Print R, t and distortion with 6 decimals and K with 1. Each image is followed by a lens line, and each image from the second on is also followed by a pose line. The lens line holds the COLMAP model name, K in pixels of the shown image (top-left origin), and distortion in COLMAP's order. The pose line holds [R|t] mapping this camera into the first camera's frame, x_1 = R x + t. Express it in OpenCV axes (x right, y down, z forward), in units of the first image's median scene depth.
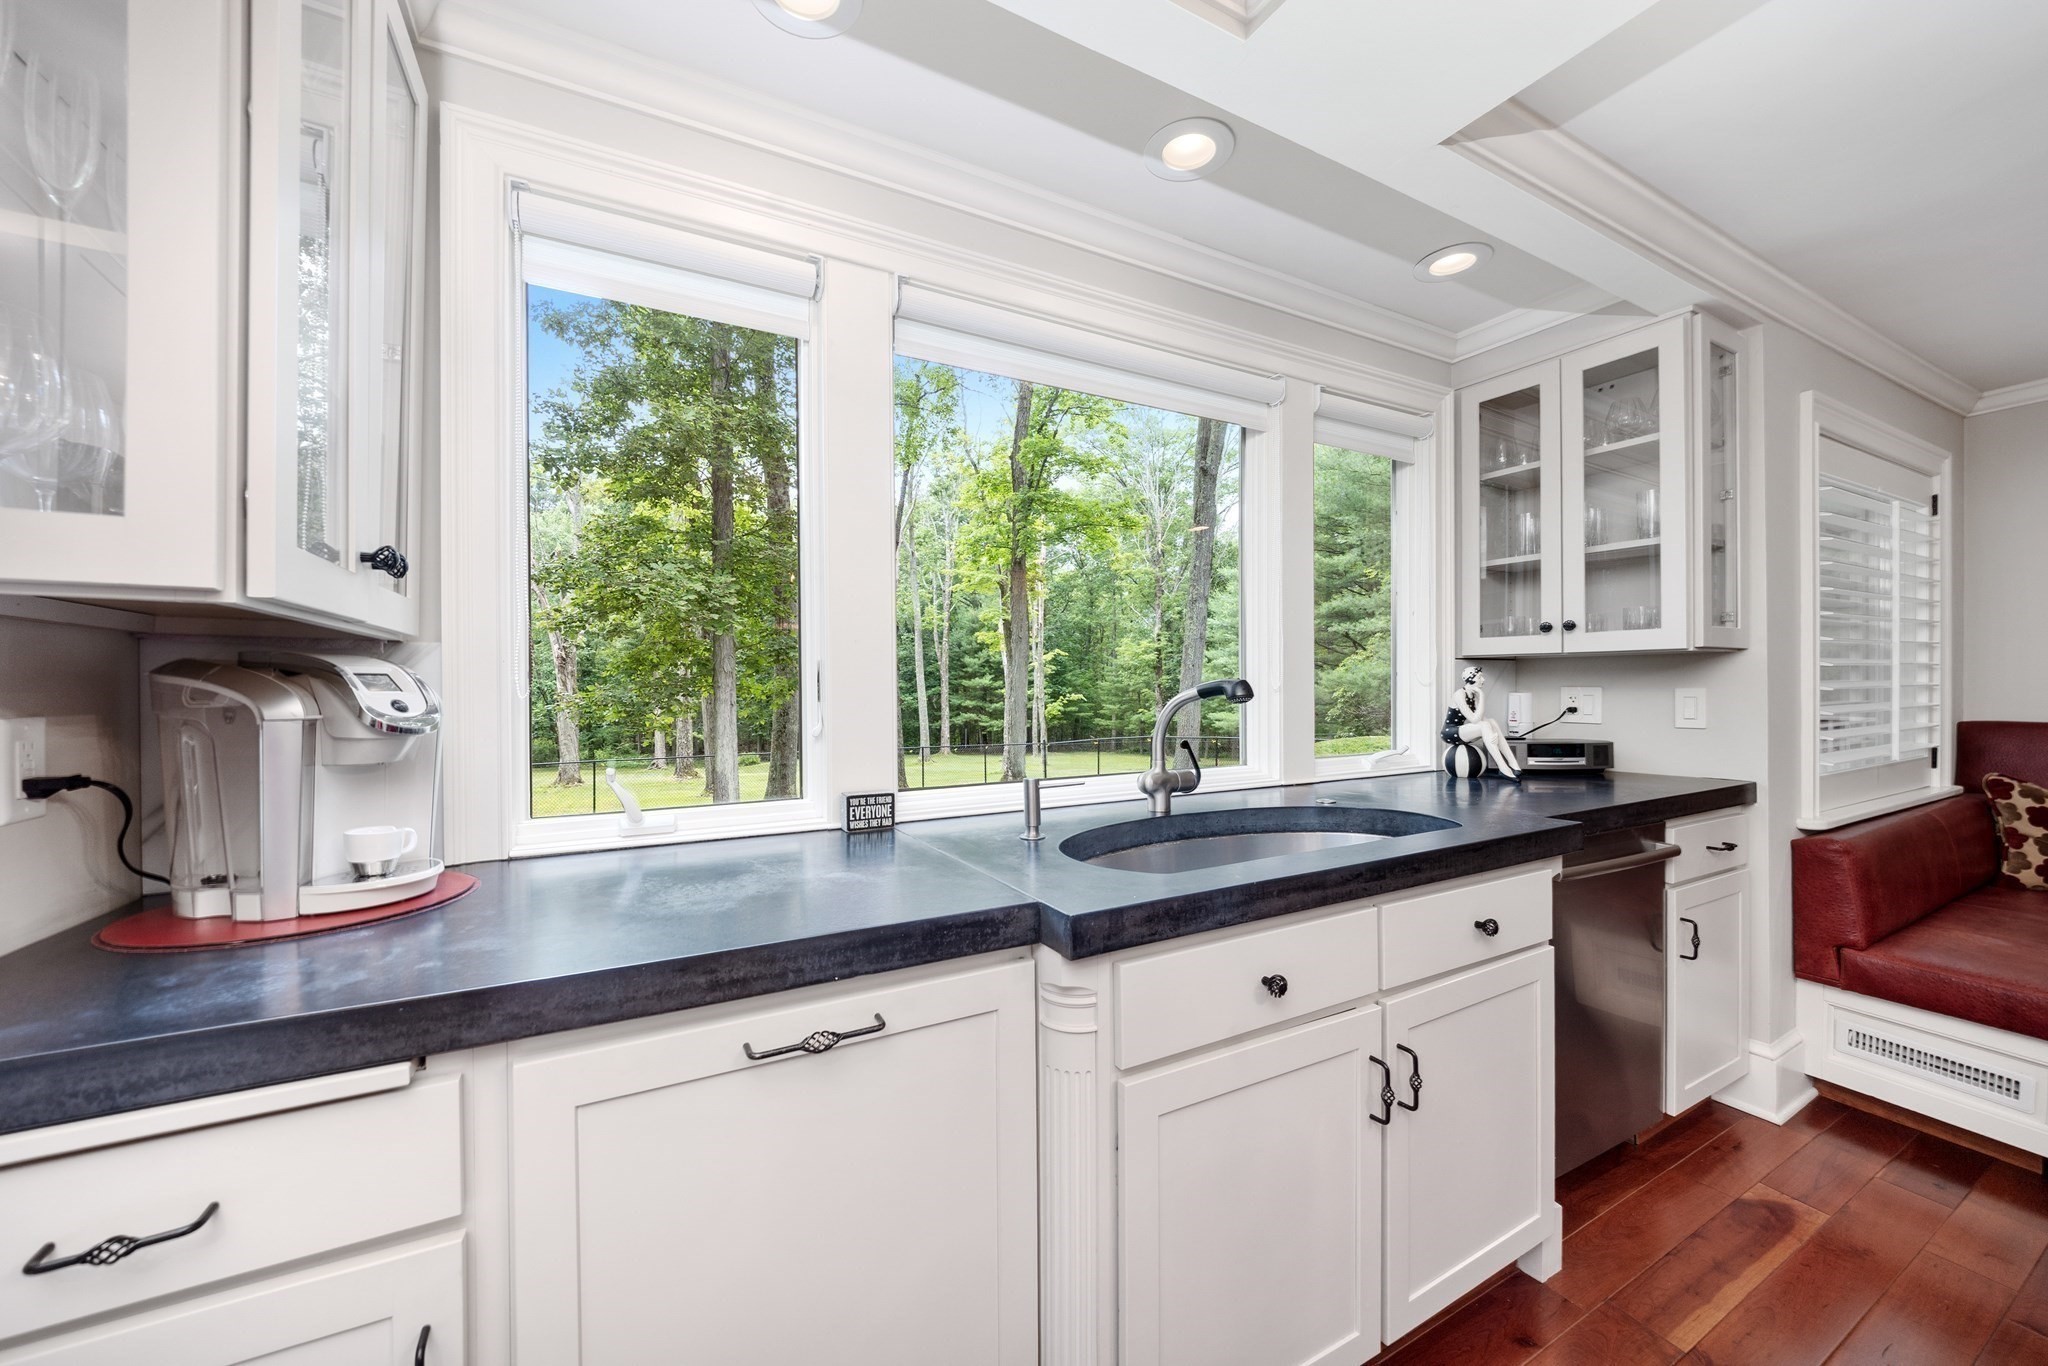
lens RADIAL K [[771.2, 0, 1025.5], [0, 771.2, 688.4], [0, 0, 1]] dist [0.000724, 0.000096]
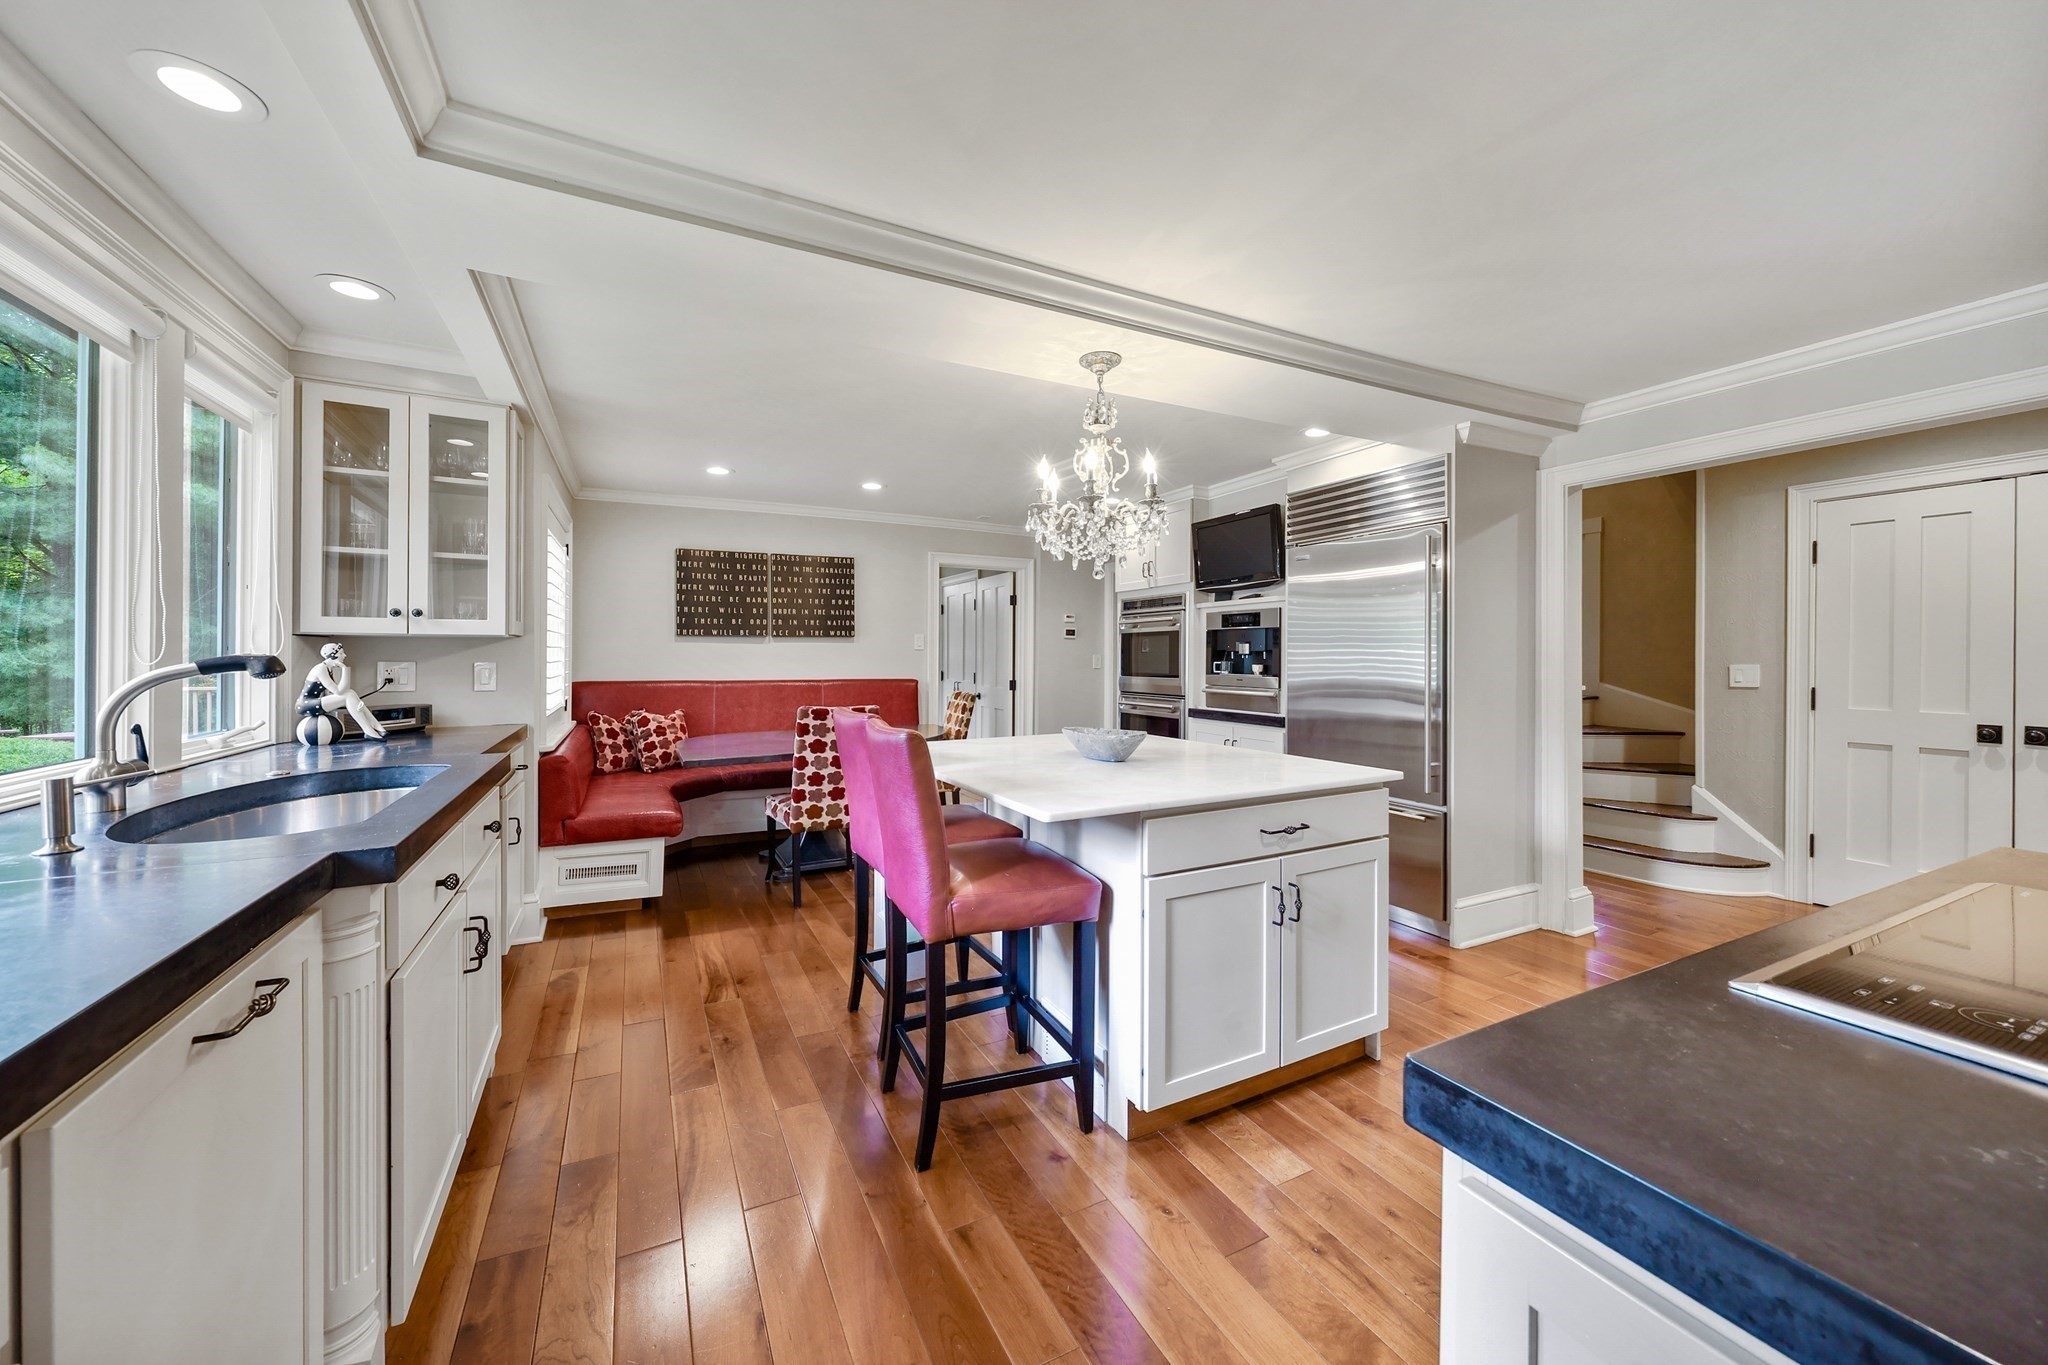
lens RADIAL K [[771.2, 0, 1011.9], [0, 771.2, 650.7], [0, 0, 1]] dist [0.000724, 0.000096]
pose [[0.038781, 0.013624, 0.999155, -0.488882], [0.004075, 0.999897, -0.013792, 0.001951], [-0.999239, 0.004606, 0.038722, -0.012962]]
